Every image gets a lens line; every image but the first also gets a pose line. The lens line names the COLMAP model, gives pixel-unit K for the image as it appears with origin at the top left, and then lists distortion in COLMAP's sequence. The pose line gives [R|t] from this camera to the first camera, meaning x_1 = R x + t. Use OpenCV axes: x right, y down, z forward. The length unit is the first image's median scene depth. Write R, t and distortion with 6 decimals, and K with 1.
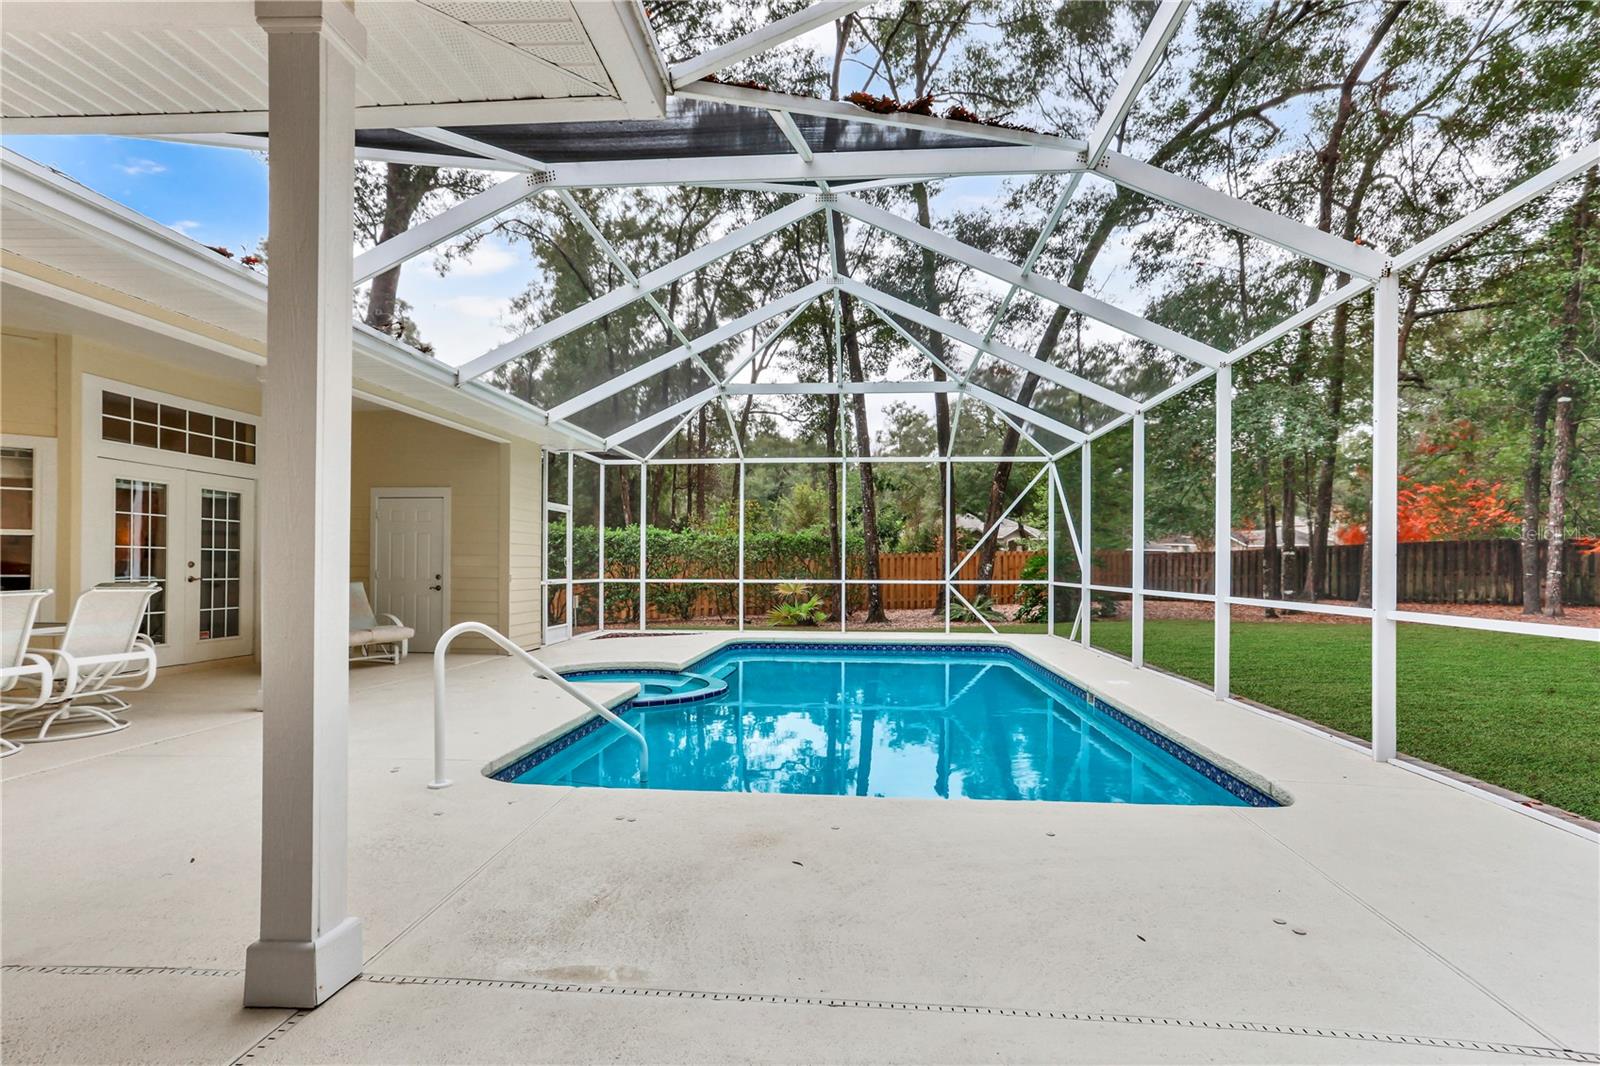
lens RADIAL K [[803.4, 0, 797.5], [0, 803.4, 573.9], [0, 0, 1]] dist [-0.000629, 0.000510]
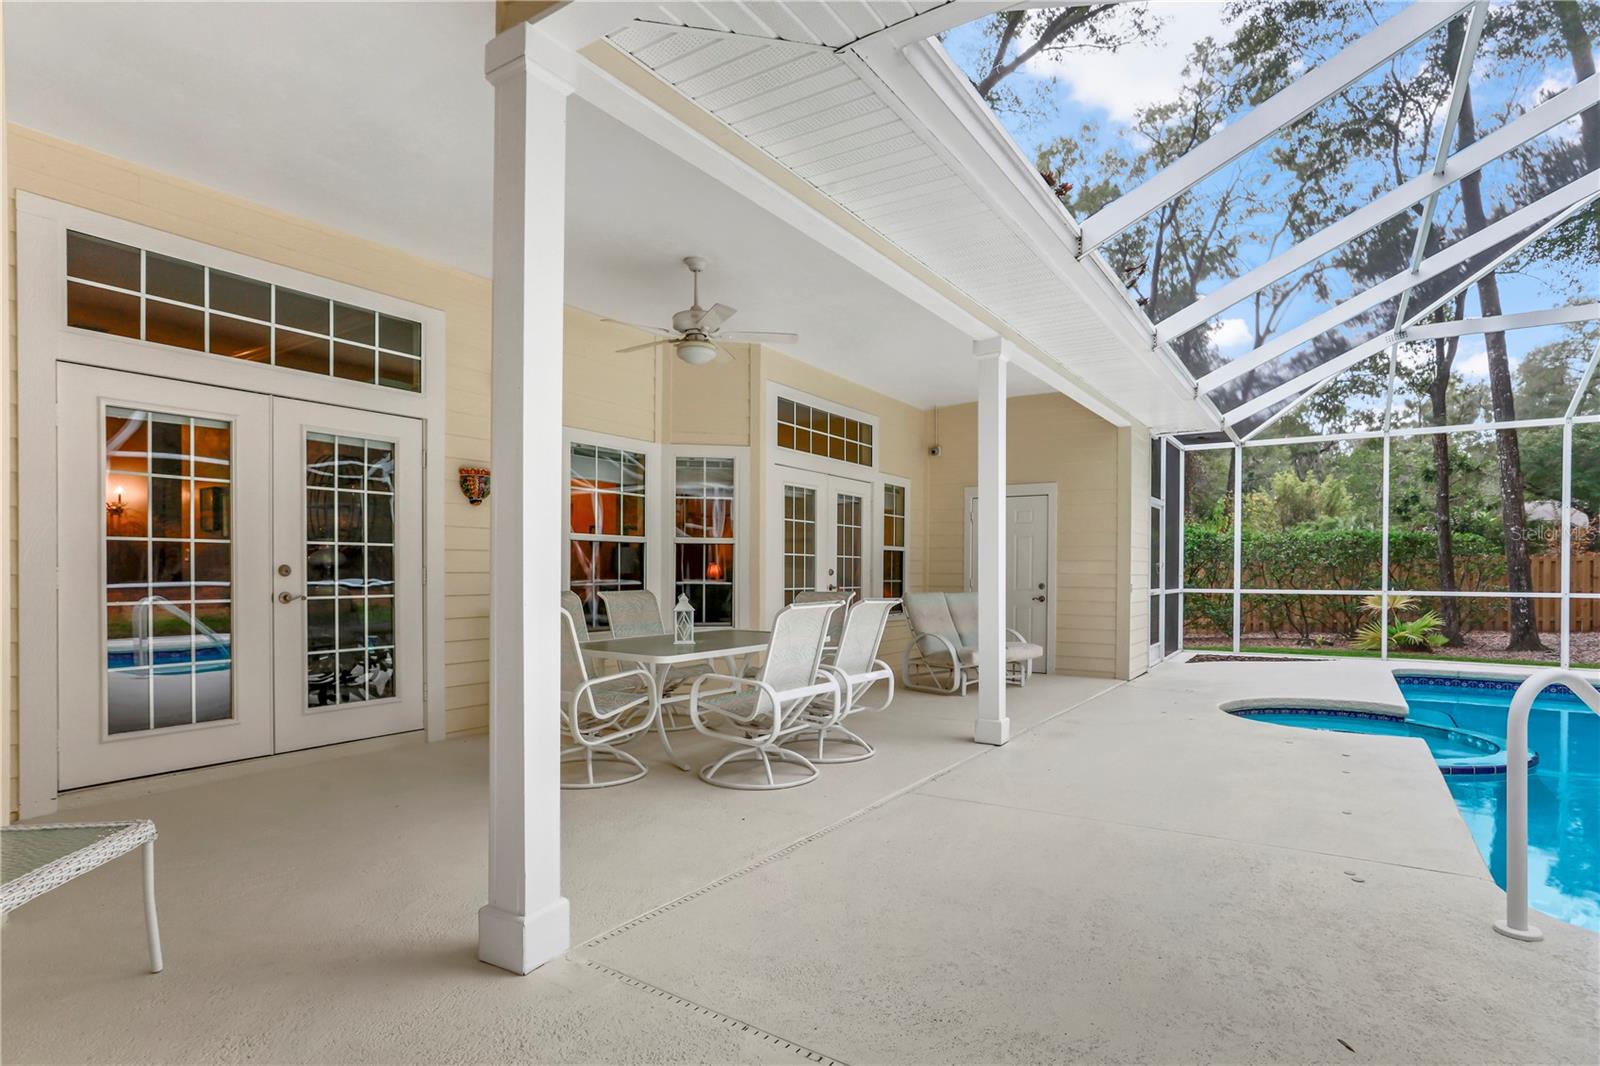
lens RADIAL K [[836.0, 0, 803.0], [0, 836.0, 582.5], [0, 0, 1]] dist [-0.006290, 0.000038]
pose [[0.886561, 0.003984, -0.462595, -0.234386], [-0.002916, 0.999991, 0.003024, -0.001857], [0.462603, -0.001331, 0.886564, 0.068483]]
